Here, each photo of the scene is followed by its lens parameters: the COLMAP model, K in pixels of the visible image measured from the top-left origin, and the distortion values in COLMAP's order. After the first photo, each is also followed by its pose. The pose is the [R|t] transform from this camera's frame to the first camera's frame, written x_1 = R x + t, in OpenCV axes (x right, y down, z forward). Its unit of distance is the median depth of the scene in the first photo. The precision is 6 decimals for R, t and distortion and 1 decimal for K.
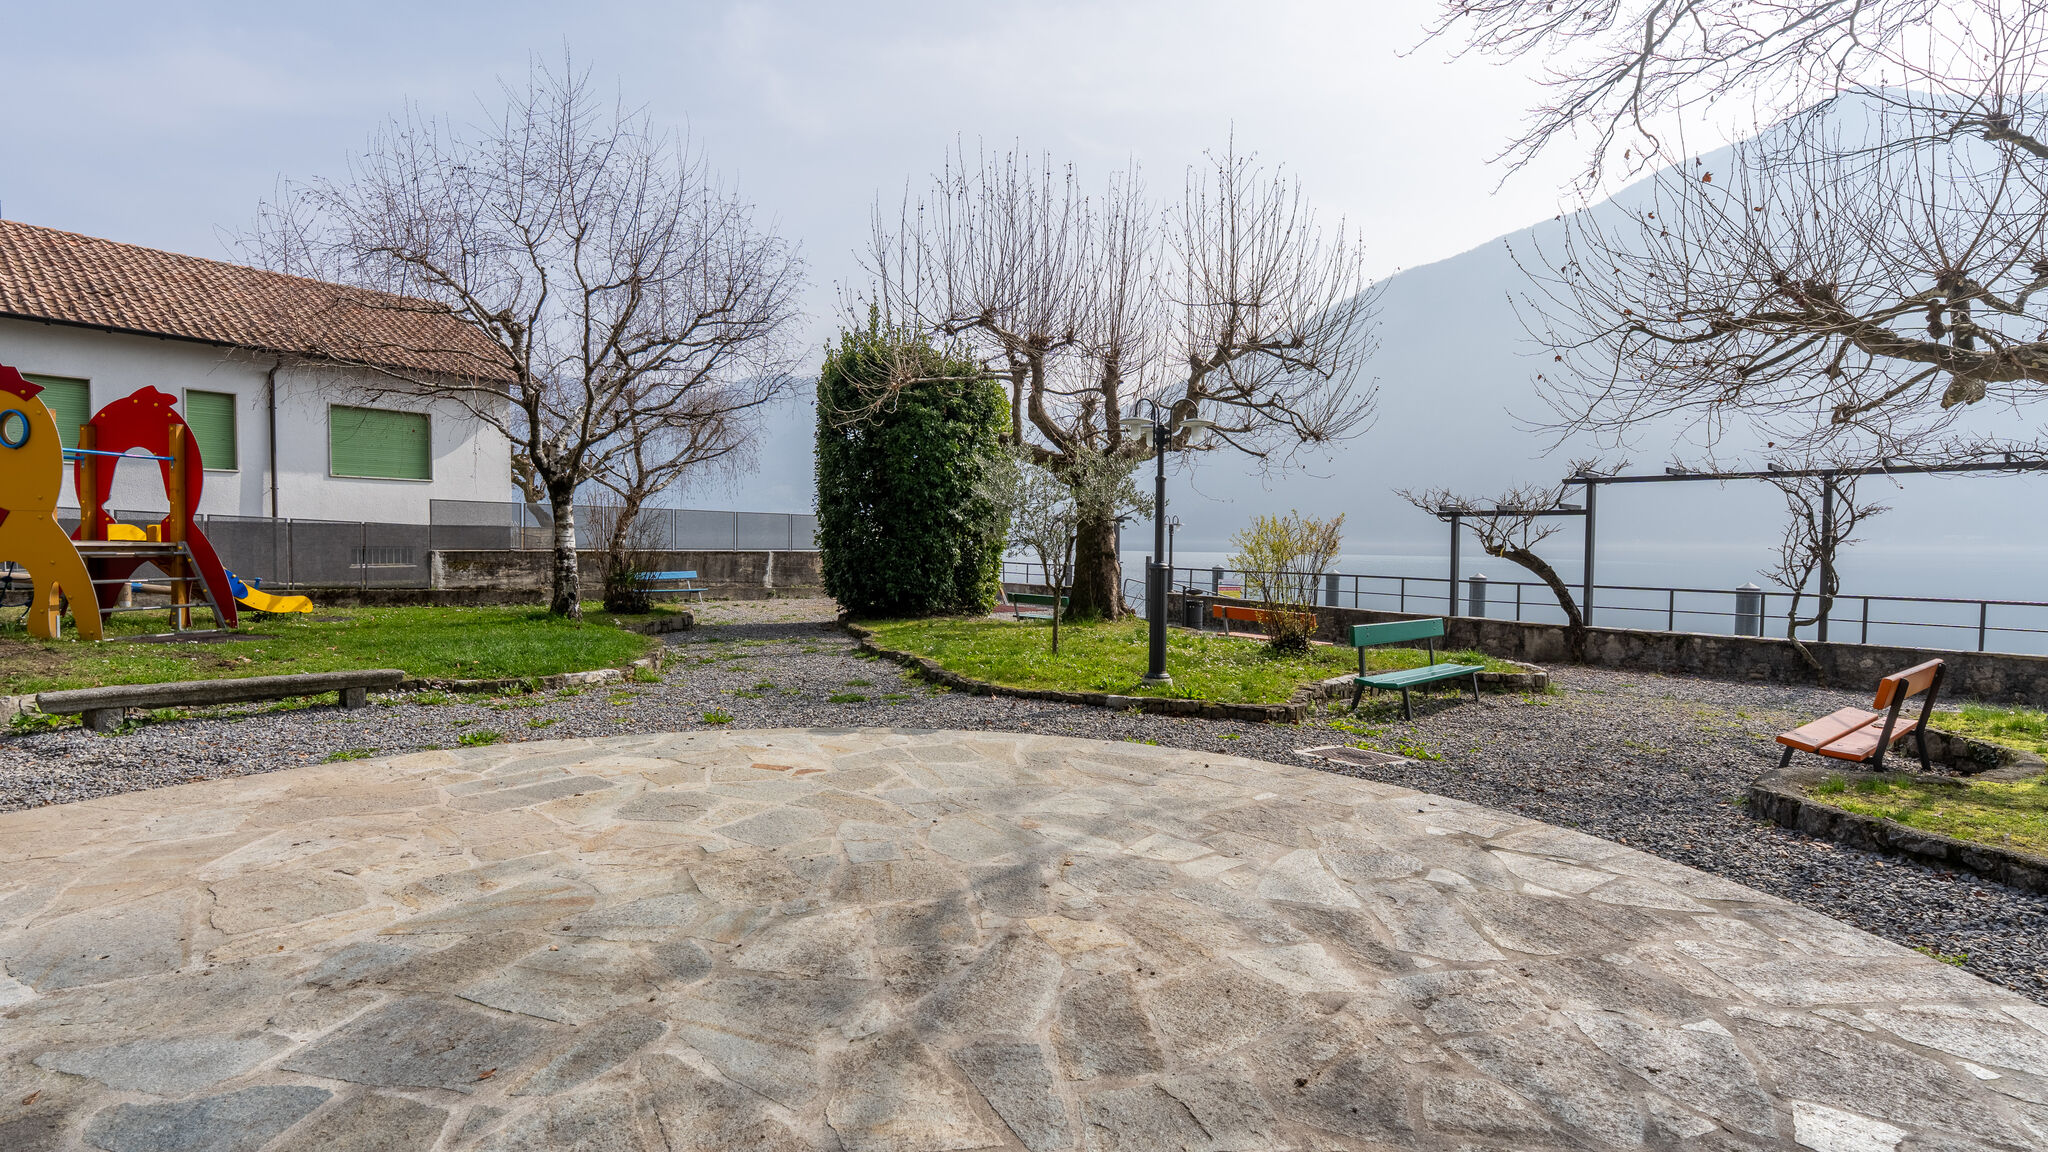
lens RADIAL K [[930.7, 0, 1028.5], [0, 930.7, 571.7], [0, 0, 1]] dist [-0.002560, 0.001580]
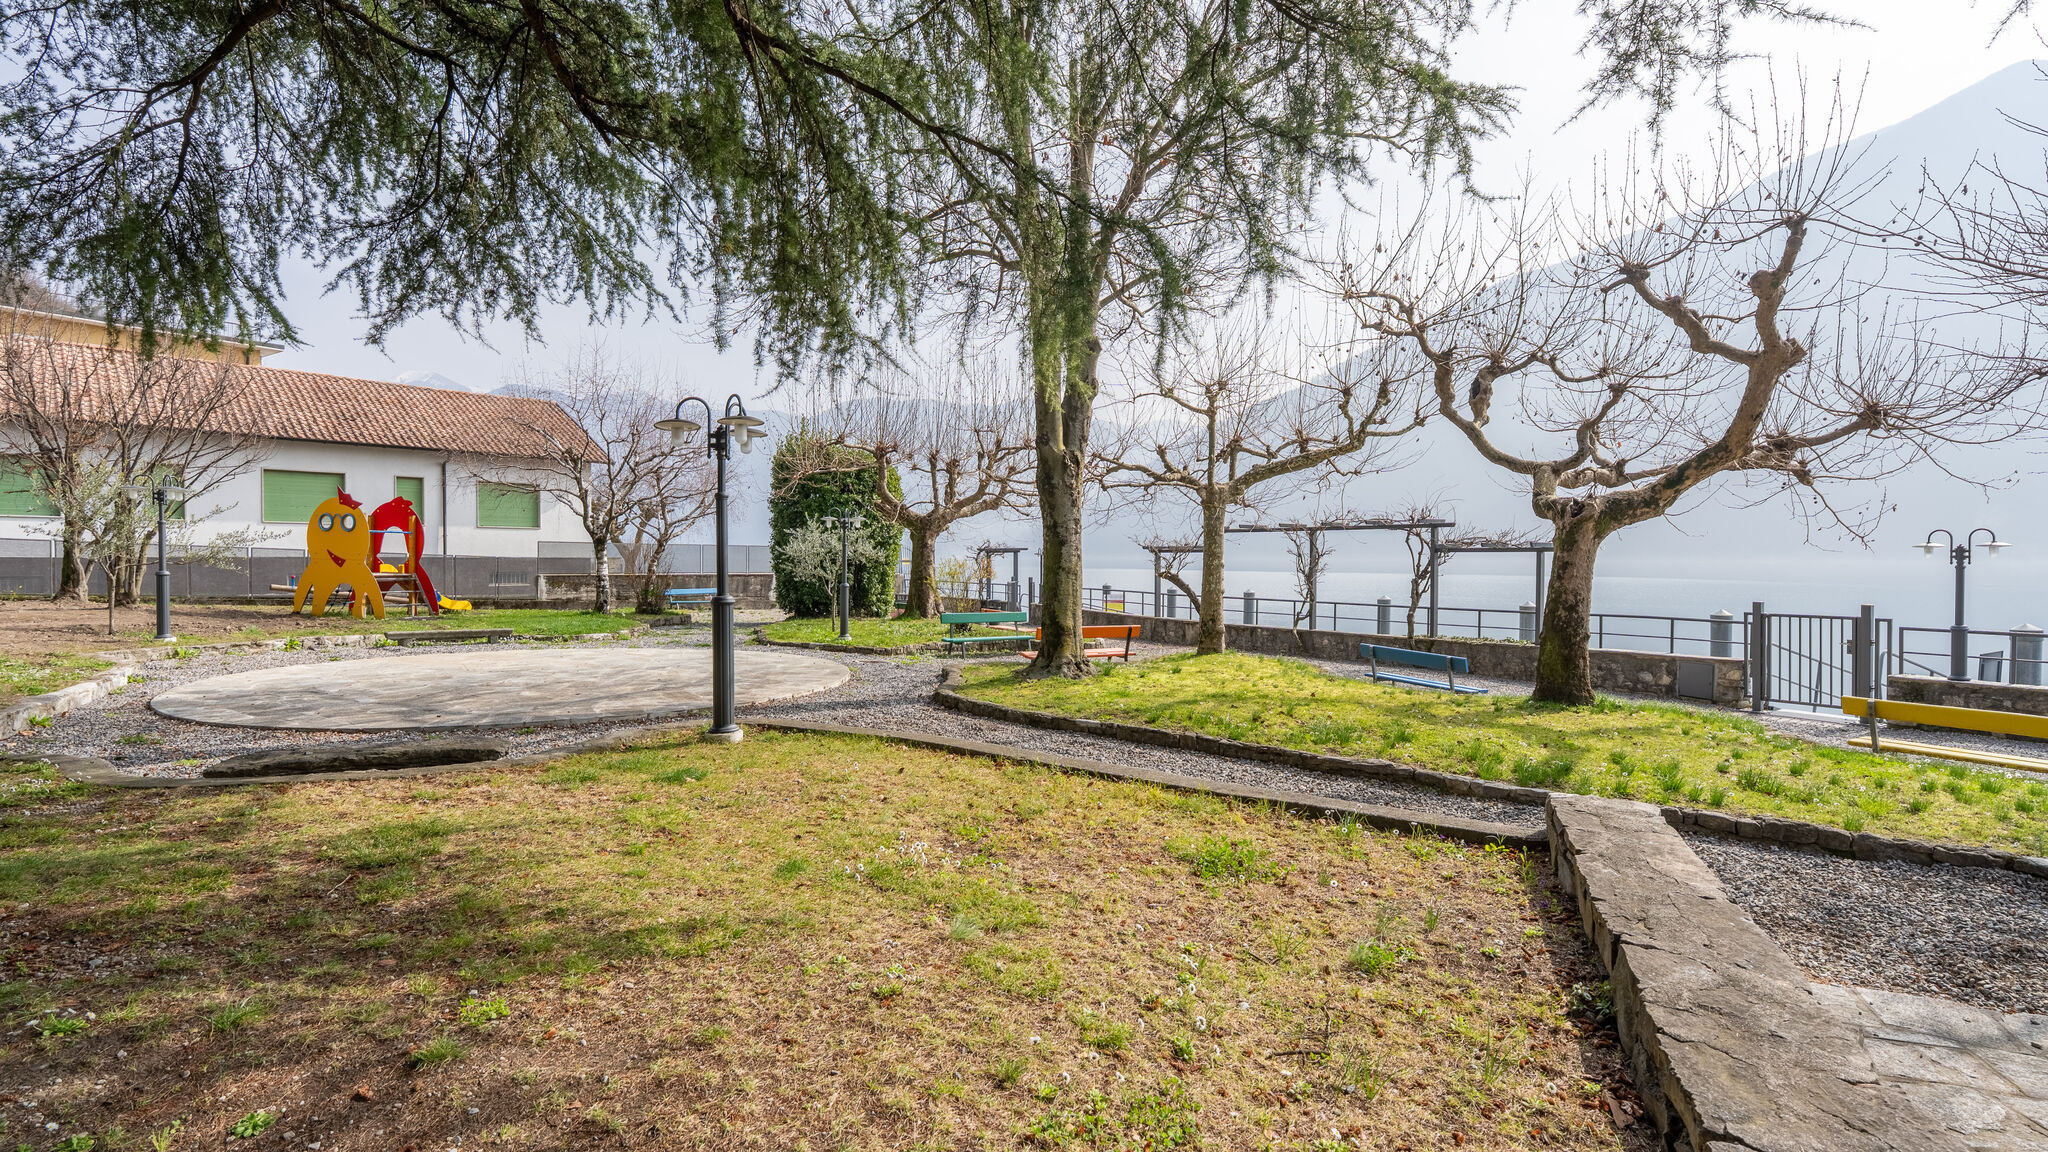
lens RADIAL K [[930.7, 0, 1019.3], [0, 930.7, 579.1], [0, 0, 1]] dist [-0.002560, 0.001580]
pose [[0.994011, -0.001422, -0.109267, 0.447698], [0.000070, 0.999923, -0.012375, 0.004638], [0.109276, 0.012293, 0.993935, -0.625550]]
